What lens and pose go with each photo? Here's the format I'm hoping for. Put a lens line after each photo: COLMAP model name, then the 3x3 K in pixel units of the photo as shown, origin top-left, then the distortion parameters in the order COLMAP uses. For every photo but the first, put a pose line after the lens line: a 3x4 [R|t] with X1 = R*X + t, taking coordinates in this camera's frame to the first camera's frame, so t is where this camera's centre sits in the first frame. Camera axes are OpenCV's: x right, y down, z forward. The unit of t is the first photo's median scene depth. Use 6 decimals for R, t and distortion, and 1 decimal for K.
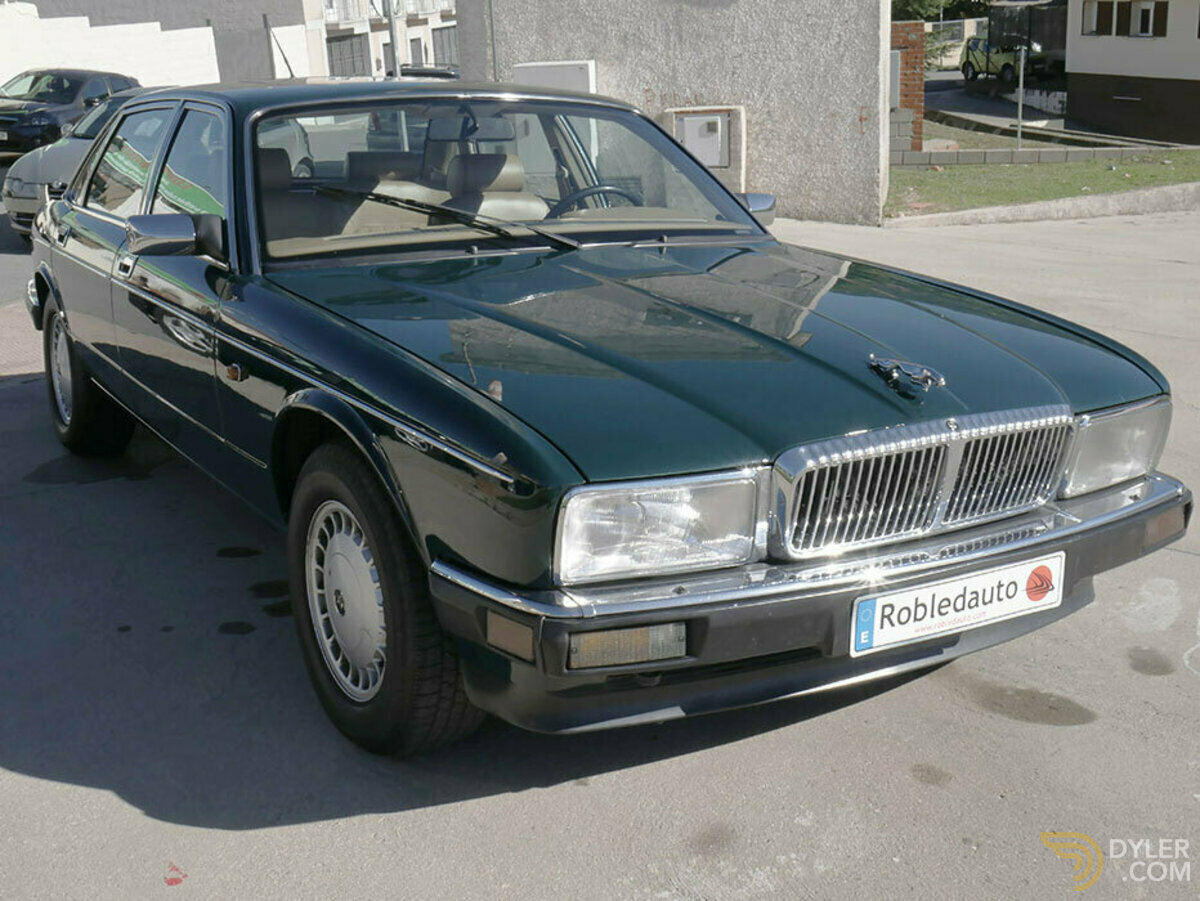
lens RADIAL K [[1382.3, 0, 608.1], [0, 1382.3, 448.6], [0, 0, 1]] dist [-0.008719, 0.000000]
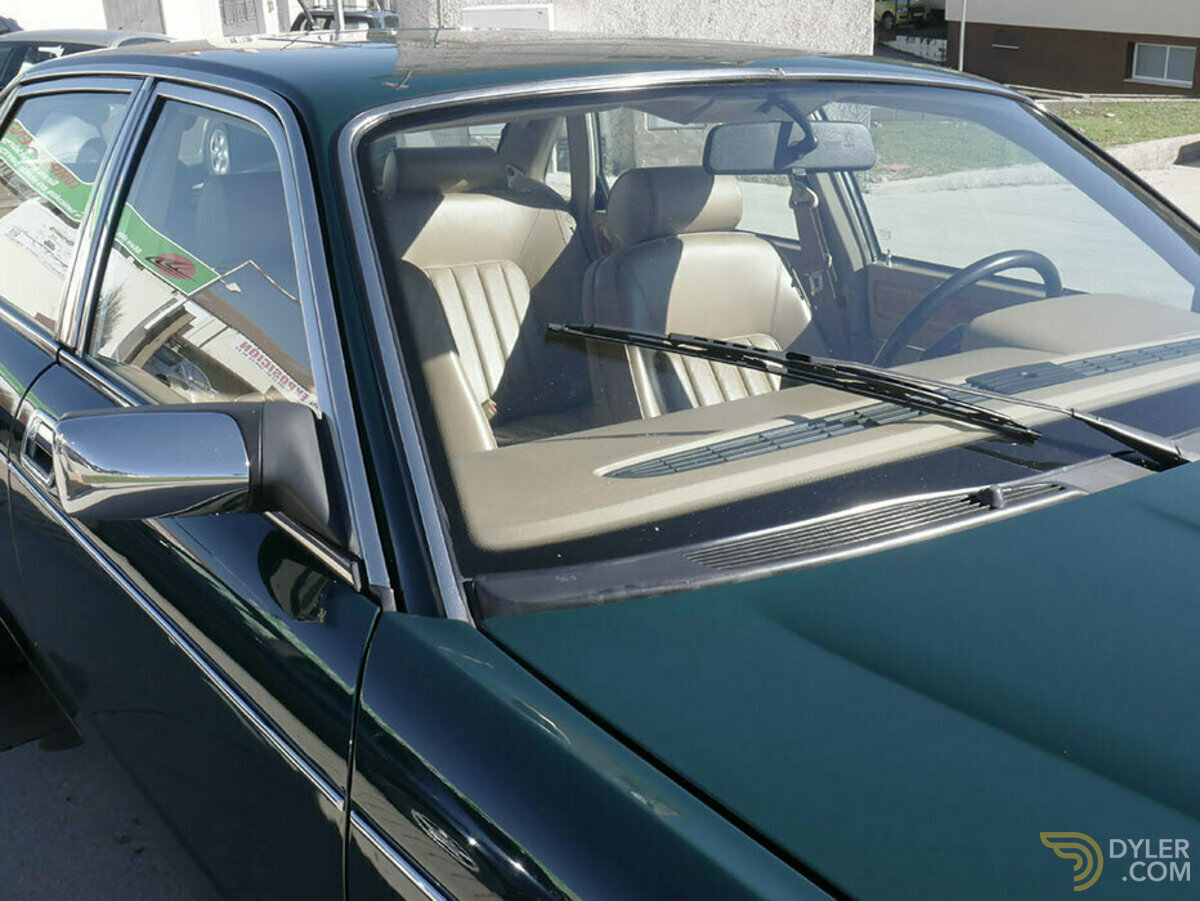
lens RADIAL K [[1347.4, 0, 596.6], [0, 1347.4, 453.4], [0, 0, 1]] dist [0.001326, 0.000000]
pose [[0.997279, -0.014784, 0.072228, -0.048234], [0.011372, 0.998810, 0.047424, -0.036208], [-0.072843, -0.046474, 0.996260, 0.131988]]
